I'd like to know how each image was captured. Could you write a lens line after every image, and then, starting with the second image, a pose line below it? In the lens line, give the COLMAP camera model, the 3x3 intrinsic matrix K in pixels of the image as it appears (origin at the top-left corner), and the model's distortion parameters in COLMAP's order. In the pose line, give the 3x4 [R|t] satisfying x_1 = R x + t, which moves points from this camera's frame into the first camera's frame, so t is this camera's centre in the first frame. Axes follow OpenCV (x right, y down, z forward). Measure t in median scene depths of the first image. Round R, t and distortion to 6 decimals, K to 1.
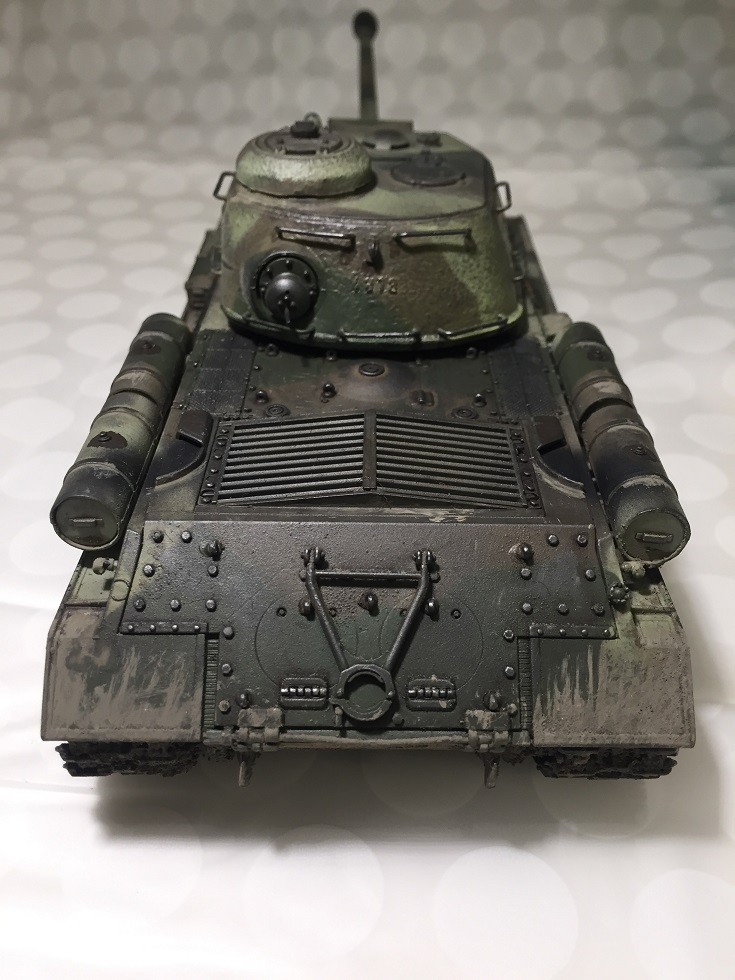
lens RADIAL K [[809.7, 0, 367.5], [0, 809.7, 490.0], [0, 0, 1]] dist [-0.002799, -0.009771]
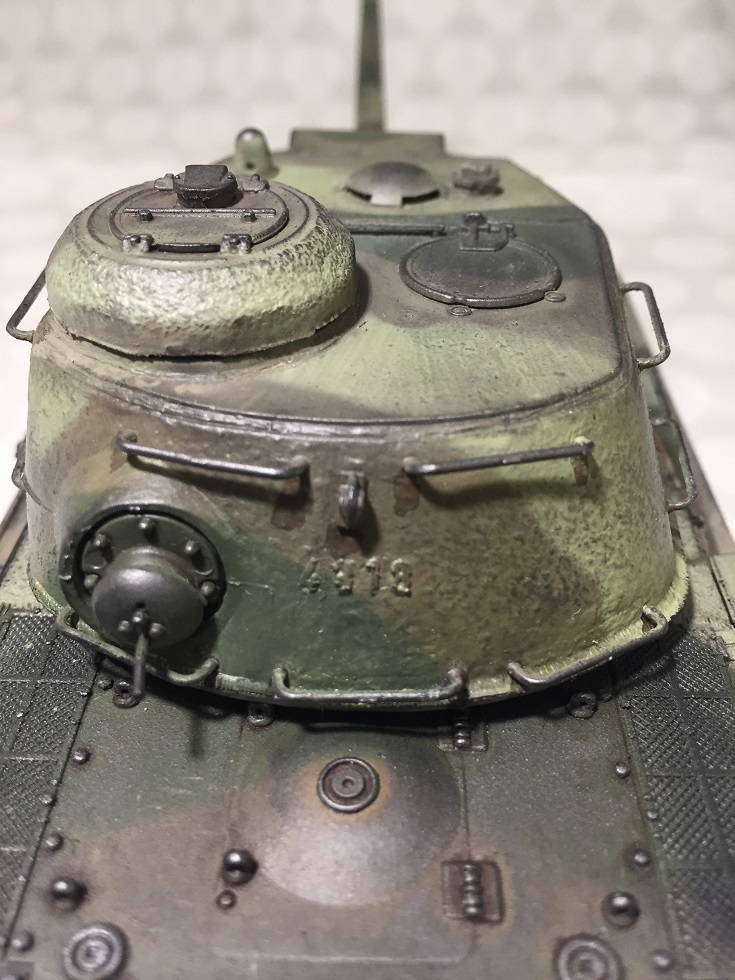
lens RADIAL K [[865.3, 0, 367.5], [0, 865.3, 490.0], [0, 0, 1]] dist [0.008679, -0.011468]
pose [[0.999788, 0.004677, -0.020066, 0.022340], [-0.004509, 0.999954, 0.008413, -0.296162], [0.020105, -0.008321, 0.999763, 0.550396]]
